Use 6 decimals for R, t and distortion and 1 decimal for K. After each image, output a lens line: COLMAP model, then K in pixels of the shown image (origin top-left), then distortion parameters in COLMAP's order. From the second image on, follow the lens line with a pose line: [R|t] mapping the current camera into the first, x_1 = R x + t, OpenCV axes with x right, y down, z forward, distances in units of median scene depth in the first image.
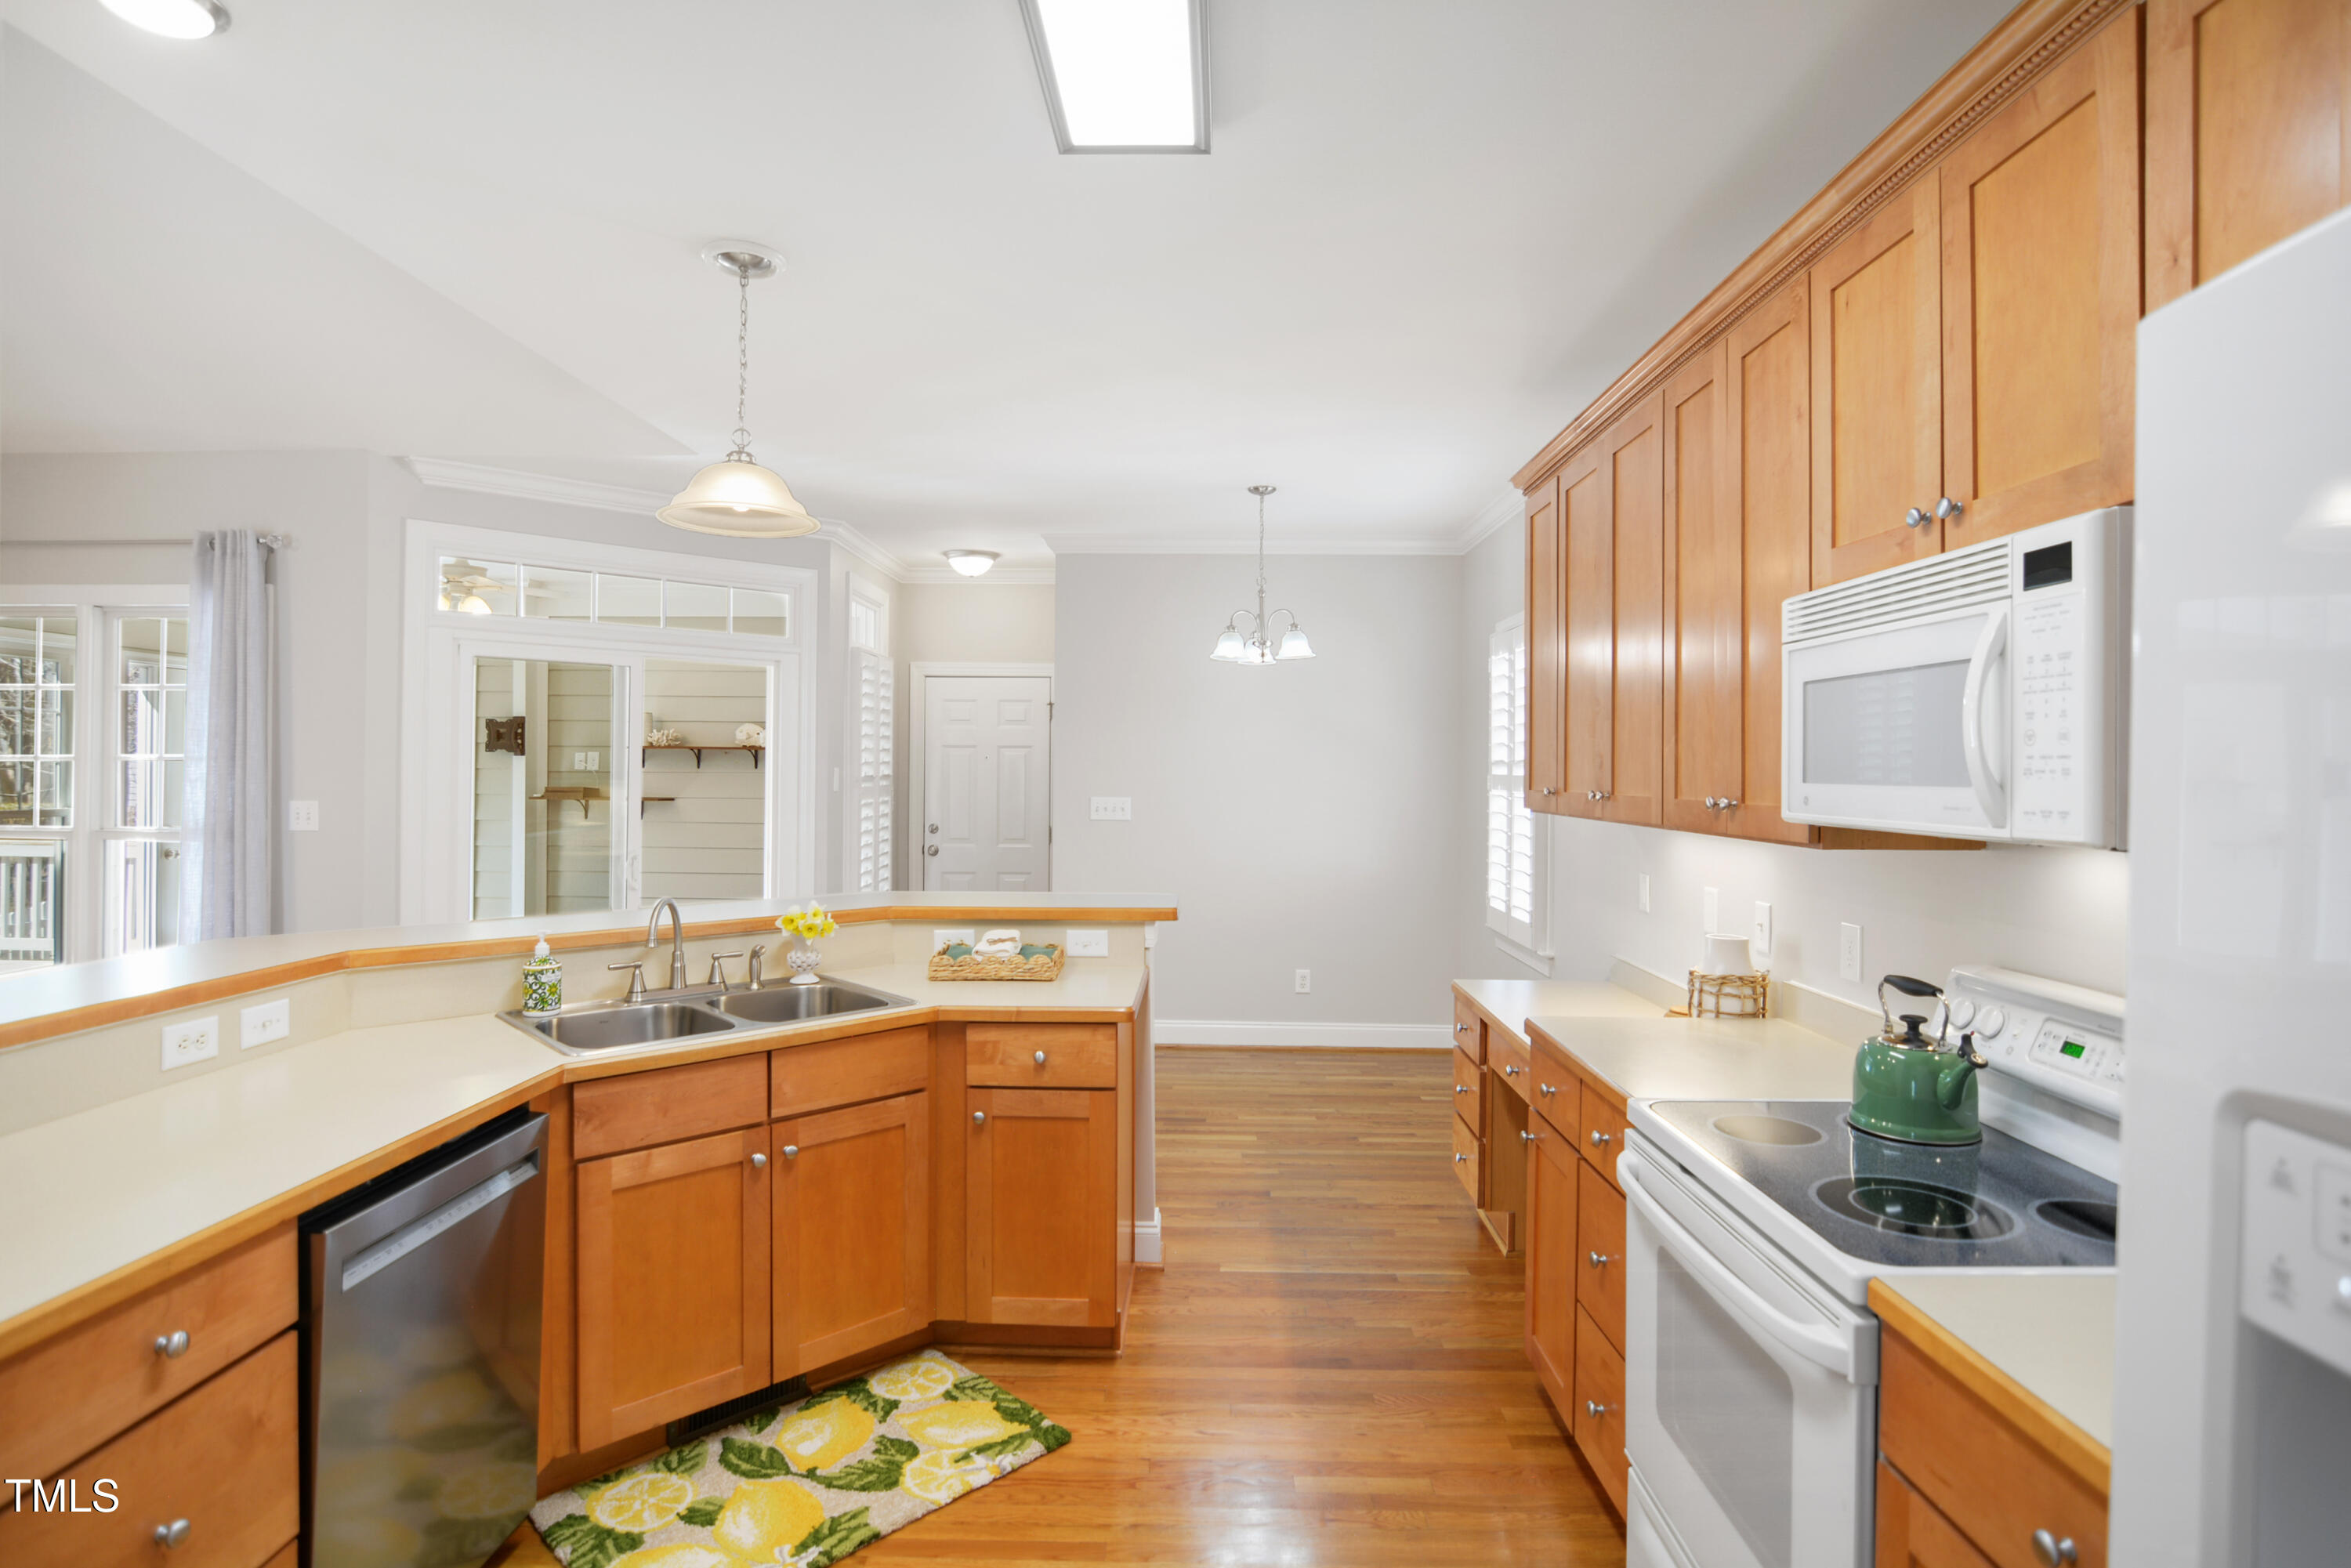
lens RADIAL K [[1180.3, 0, 1175.5], [0, 1180.3, 784.0], [0, 0, 1]] dist [0.000058, 0.000011]
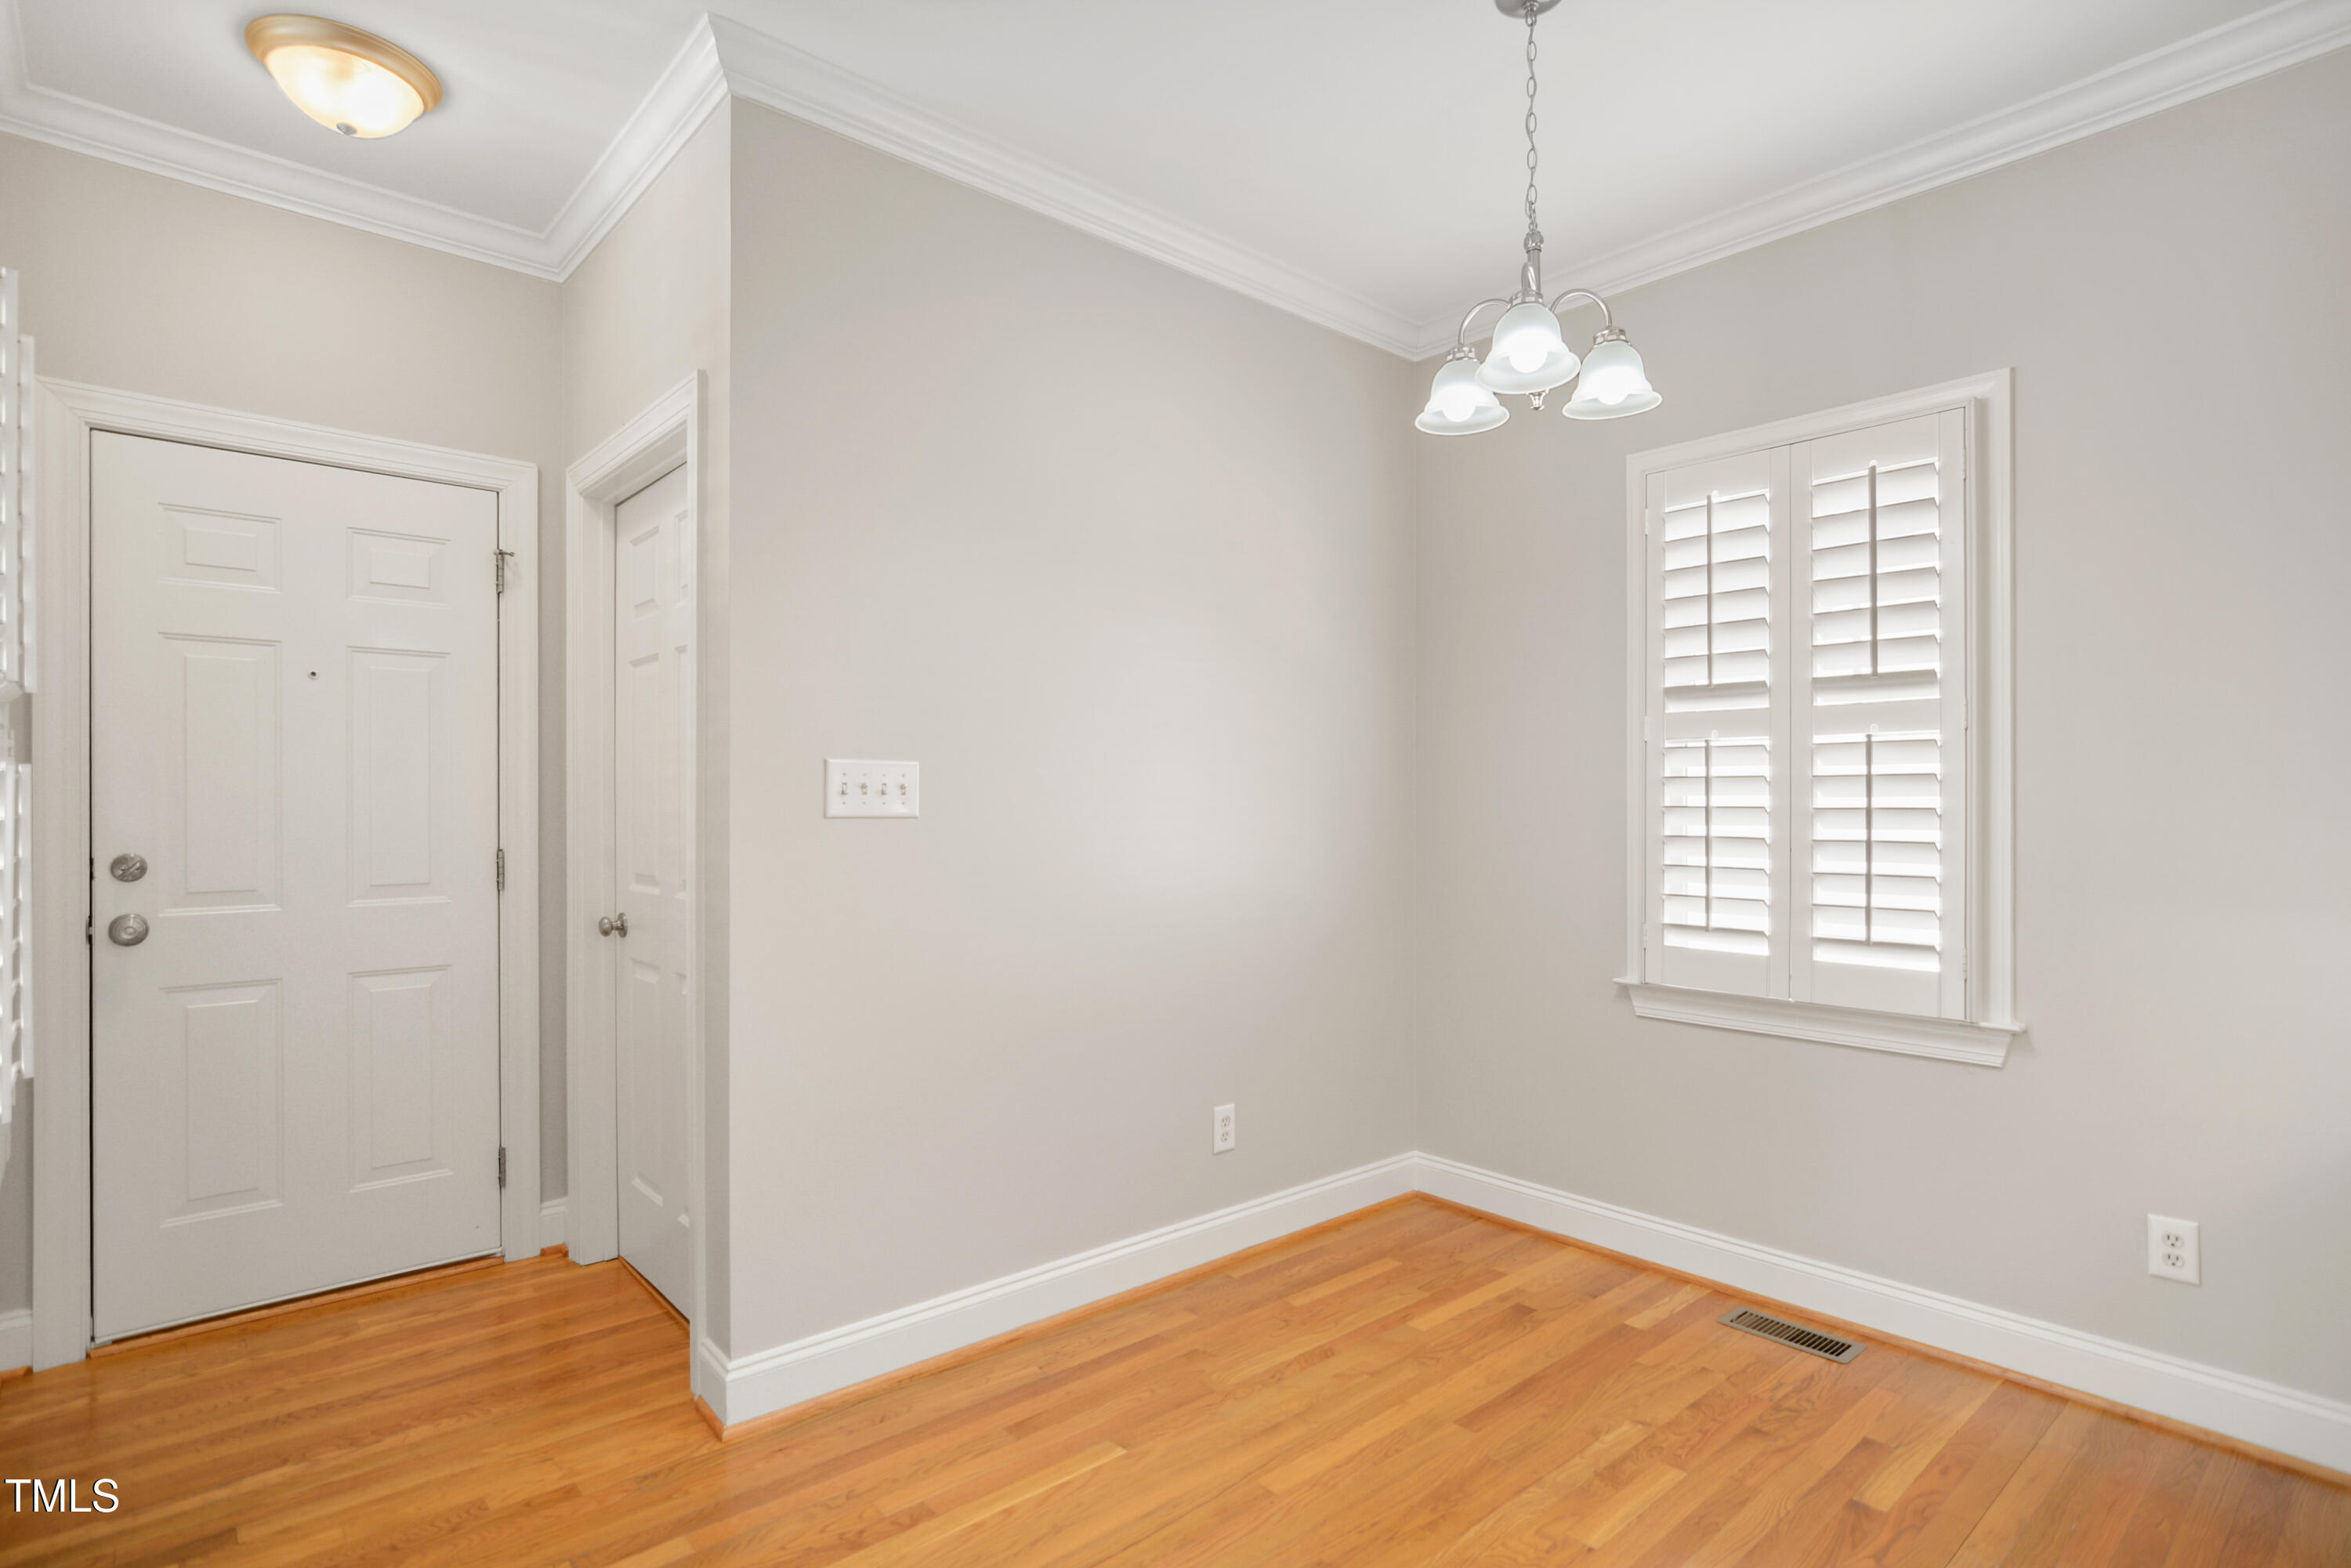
lens RADIAL K [[1157.9, 0, 1183.7], [0, 1157.9, 792.1], [0, 0, 1]] dist [-0.005337, -0.000544]
pose [[0.727692, -0.002814, 0.685898, -0.208138], [0.004548, 0.999989, -0.000723, 0.016533], [-0.685889, 0.003645, 0.727697, 0.528300]]
